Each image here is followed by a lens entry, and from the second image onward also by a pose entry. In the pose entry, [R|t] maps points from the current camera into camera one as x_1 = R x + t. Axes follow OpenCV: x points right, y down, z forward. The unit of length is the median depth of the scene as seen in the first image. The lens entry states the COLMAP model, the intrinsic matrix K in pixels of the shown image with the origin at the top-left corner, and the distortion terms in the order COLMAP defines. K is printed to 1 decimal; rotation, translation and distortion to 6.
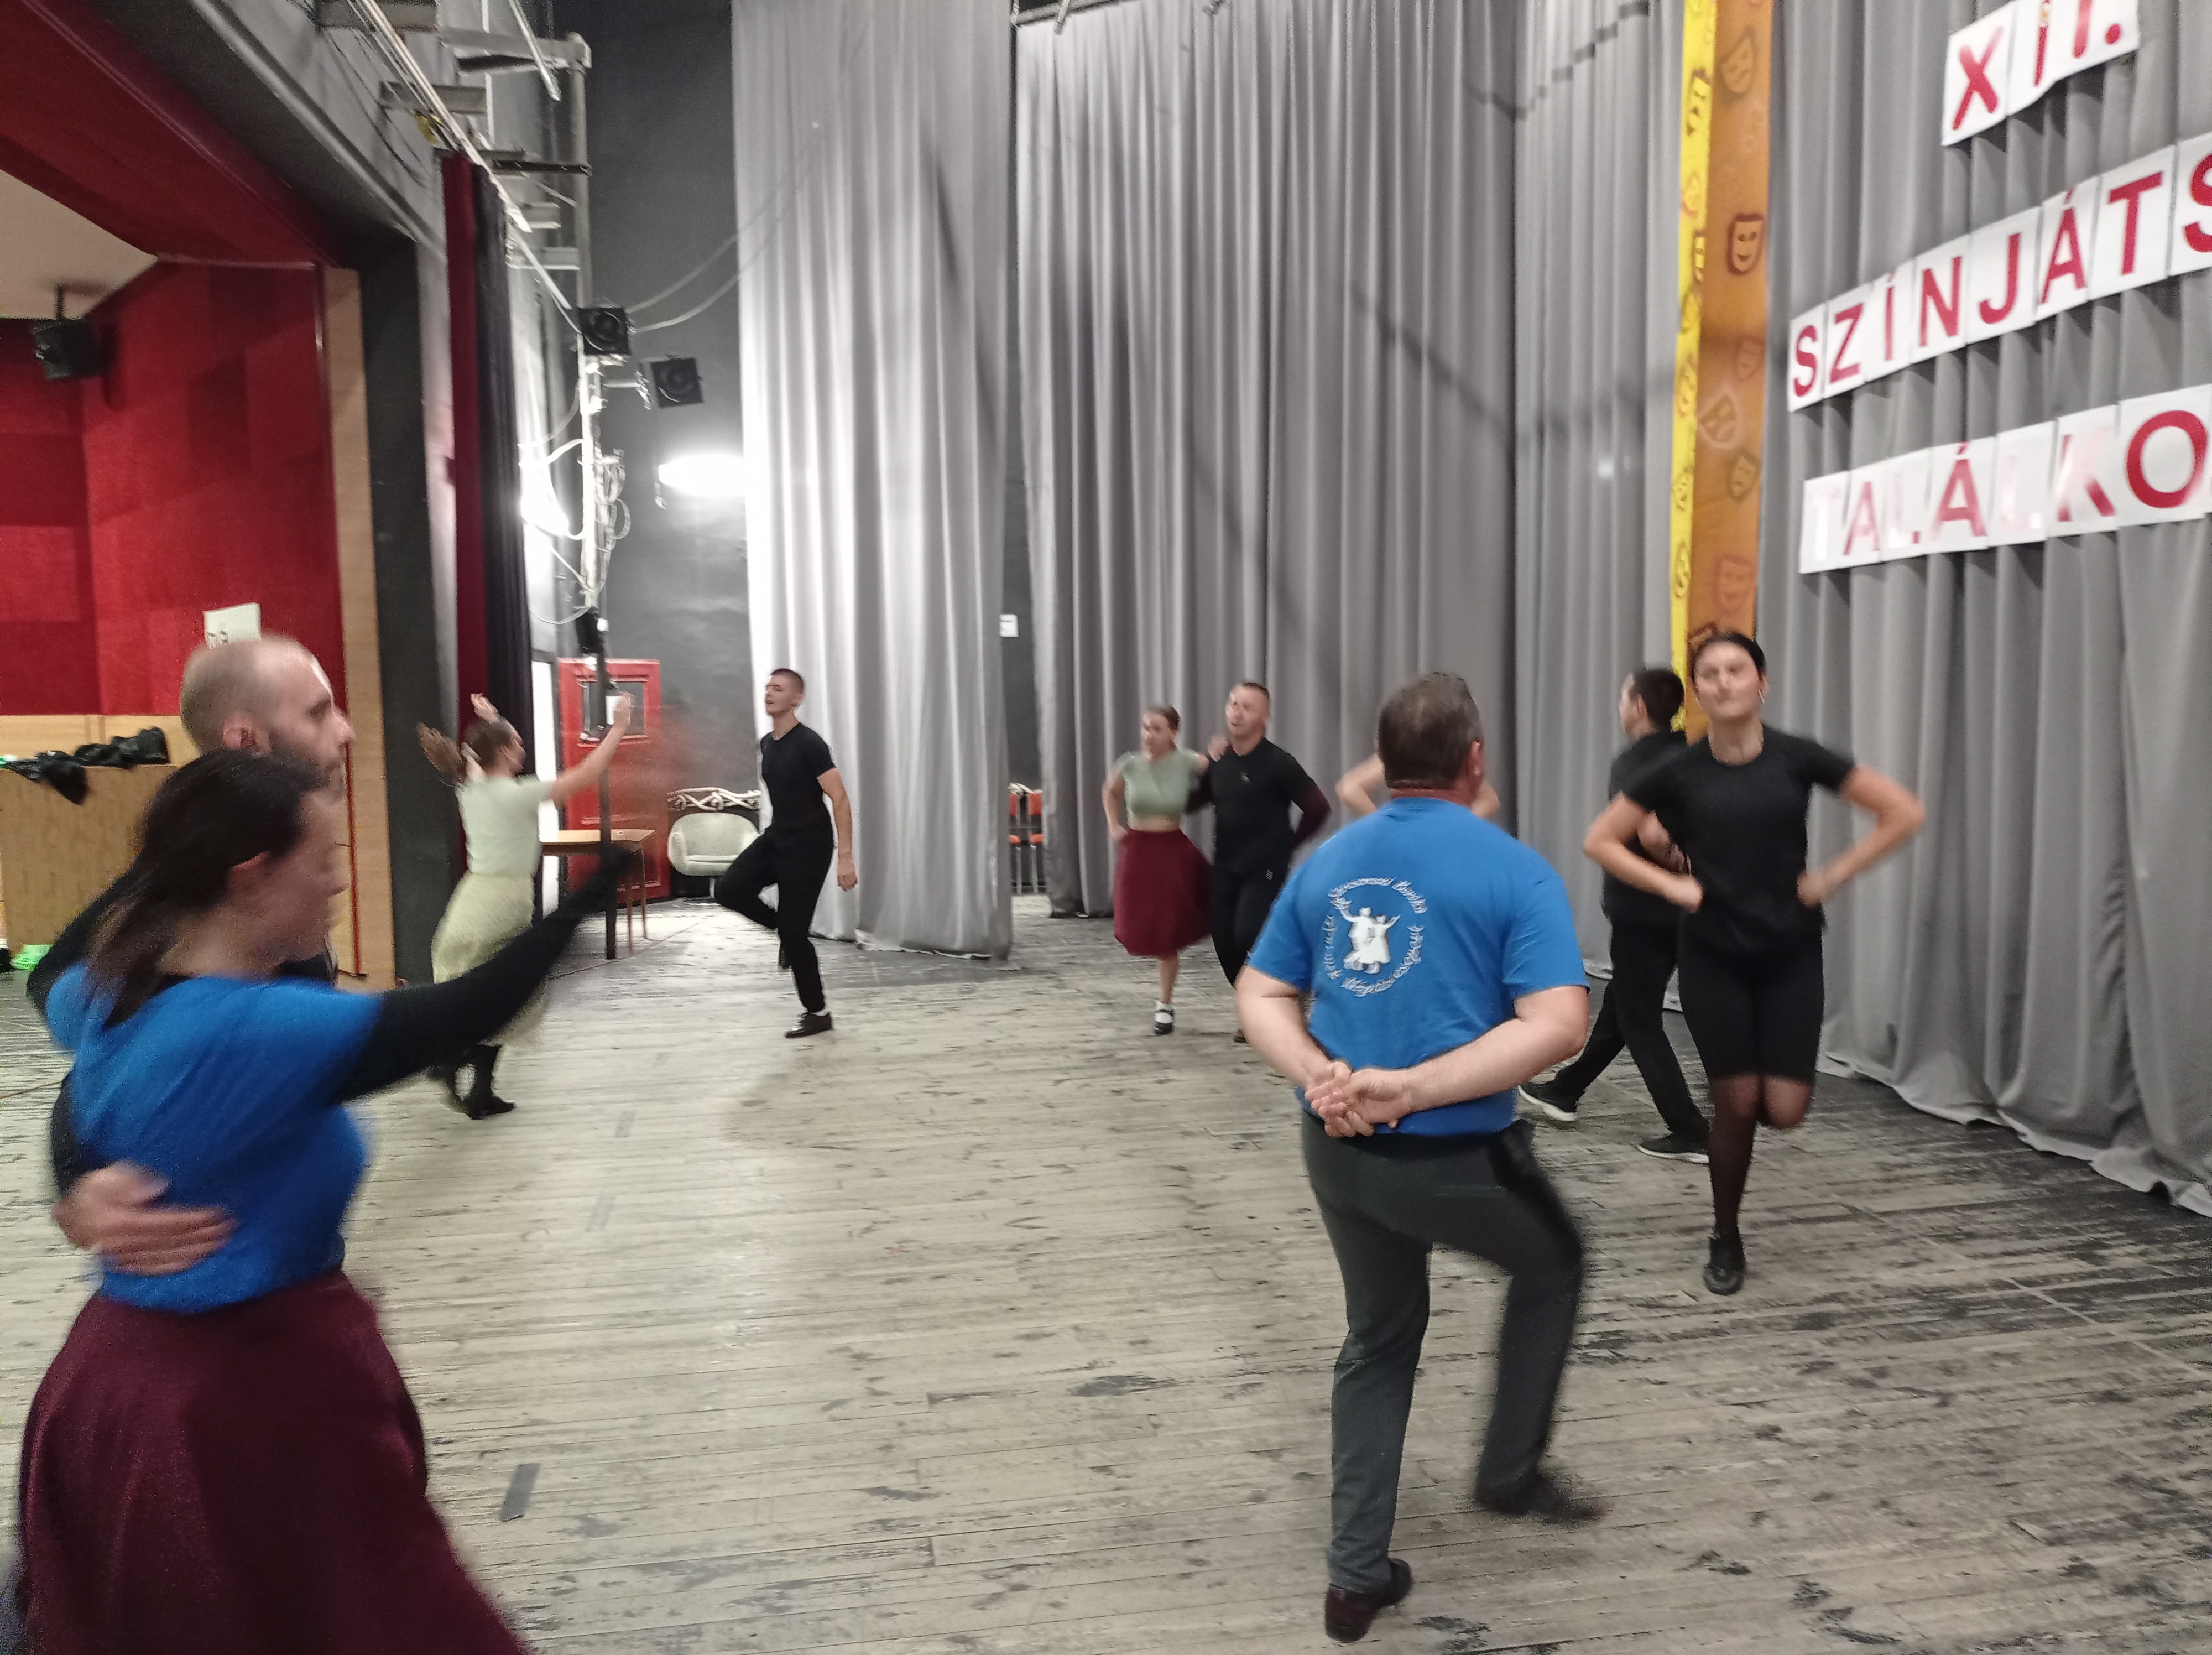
lens RADIAL K [[1647.5, 0, 1070.1], [0, 1647.5, 835.2], [0, 0, 1]] dist [0.040338, -0.035786]
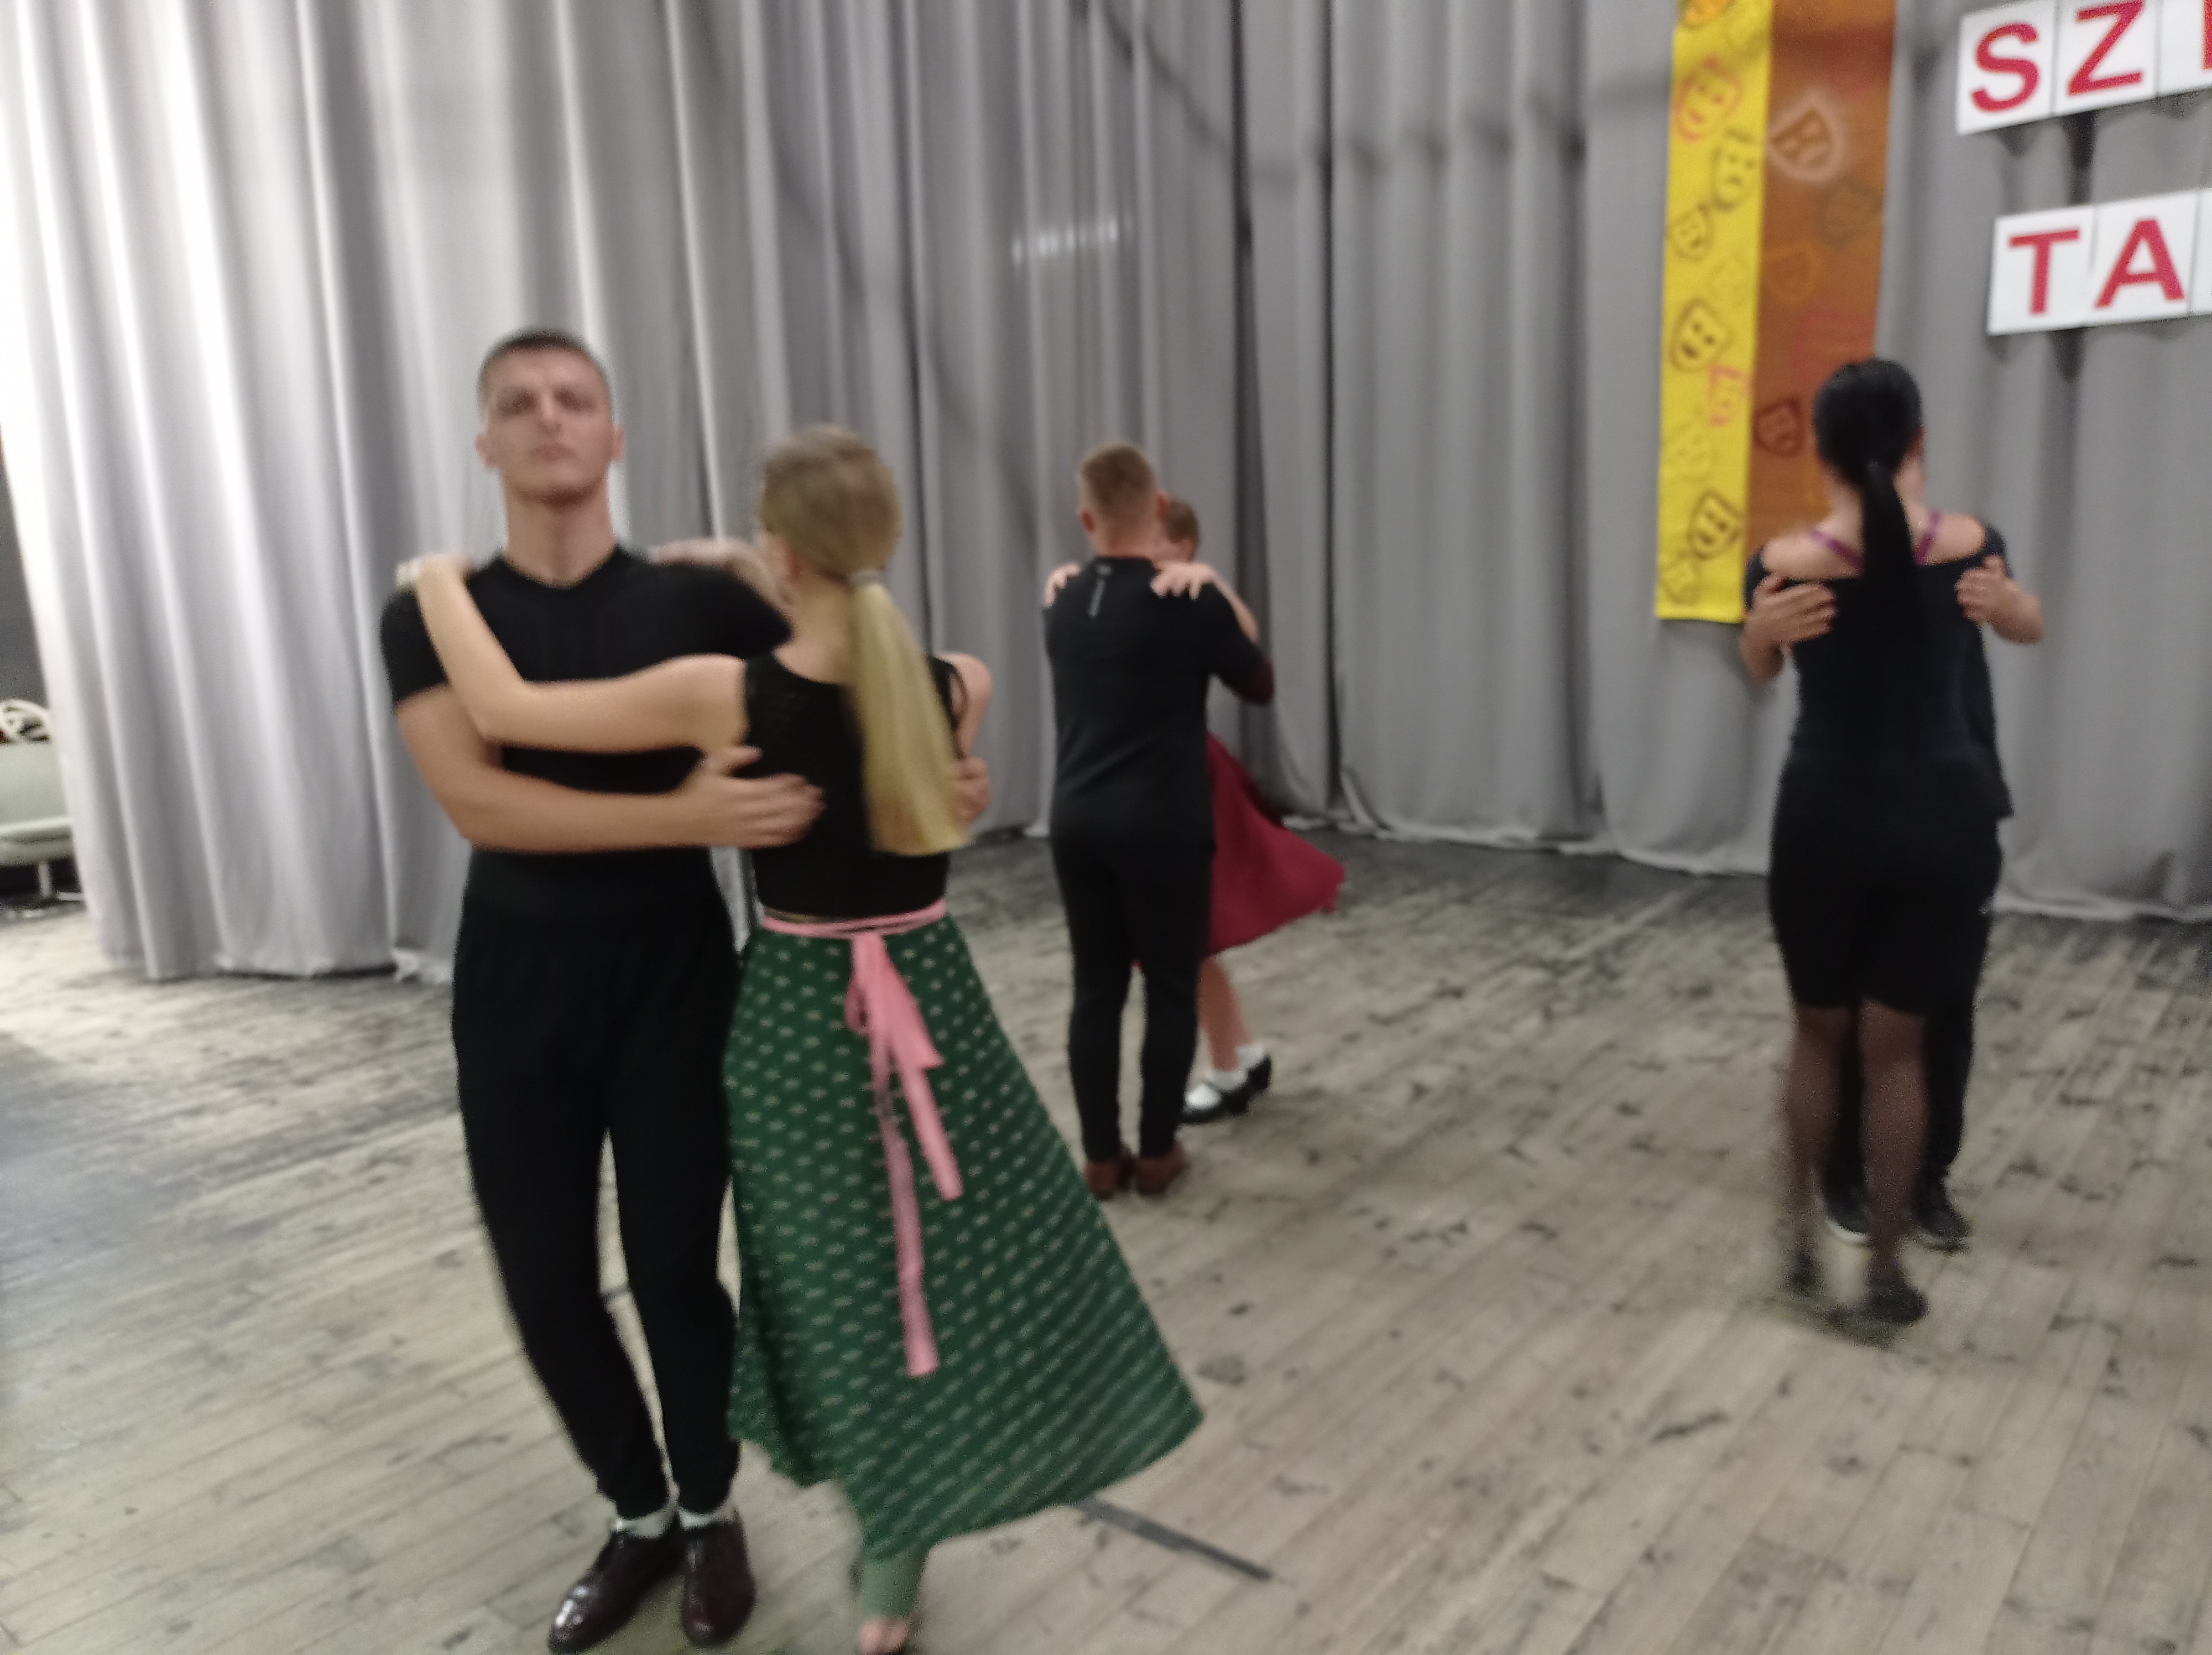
lens RADIAL K [[1647.5, 0, 1099.5], [0, 1647.5, 867.0], [0, 0, 1]] dist [0.040338, -0.035786]
pose [[0.752400, -0.149031, 0.641626, -0.571288], [0.082187, 0.987698, 0.133037, -0.049299], [-0.653559, -0.047364, 0.755392, 0.779845]]
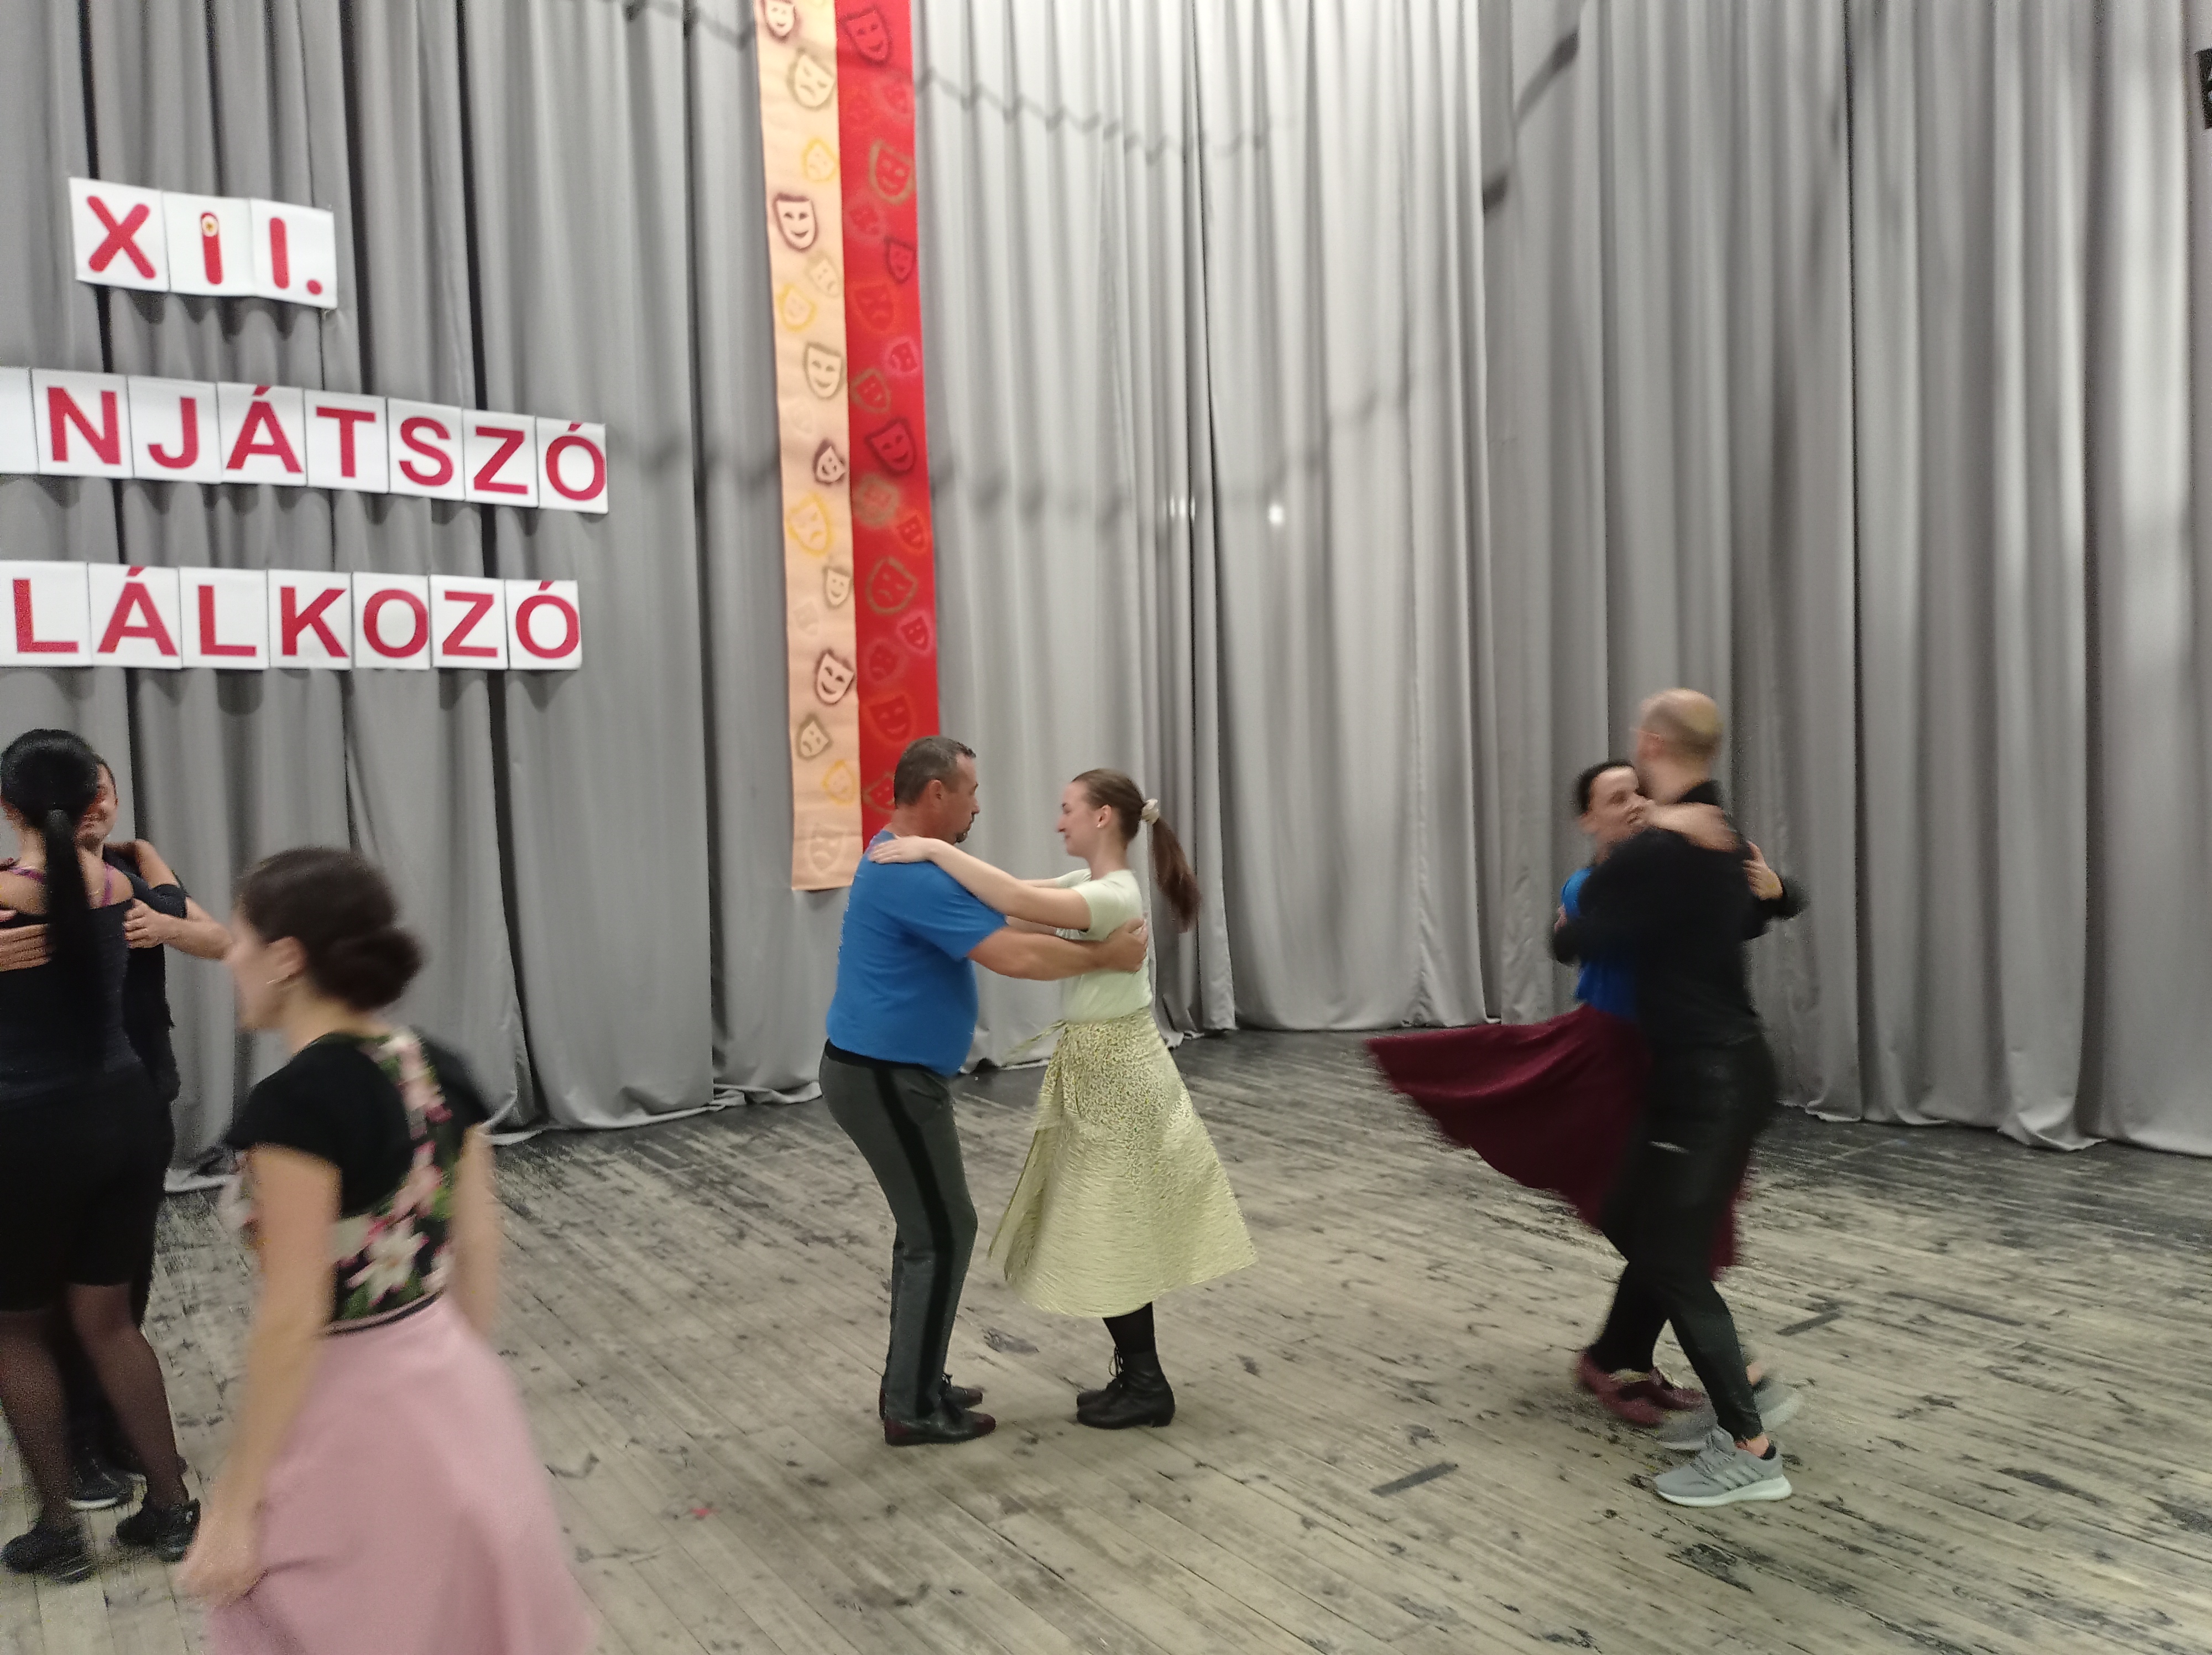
lens RADIAL K [[1647.5, 0, 1085.7], [0, 1647.5, 826.7], [0, 0, 1]] dist [0.040338, -0.035786]
pose [[-0.429295, -0.010005, 0.903109, -0.713329], [0.108727, 0.992094, 0.062675, -0.070655], [-0.896596, 0.125098, -0.424813, 0.940457]]
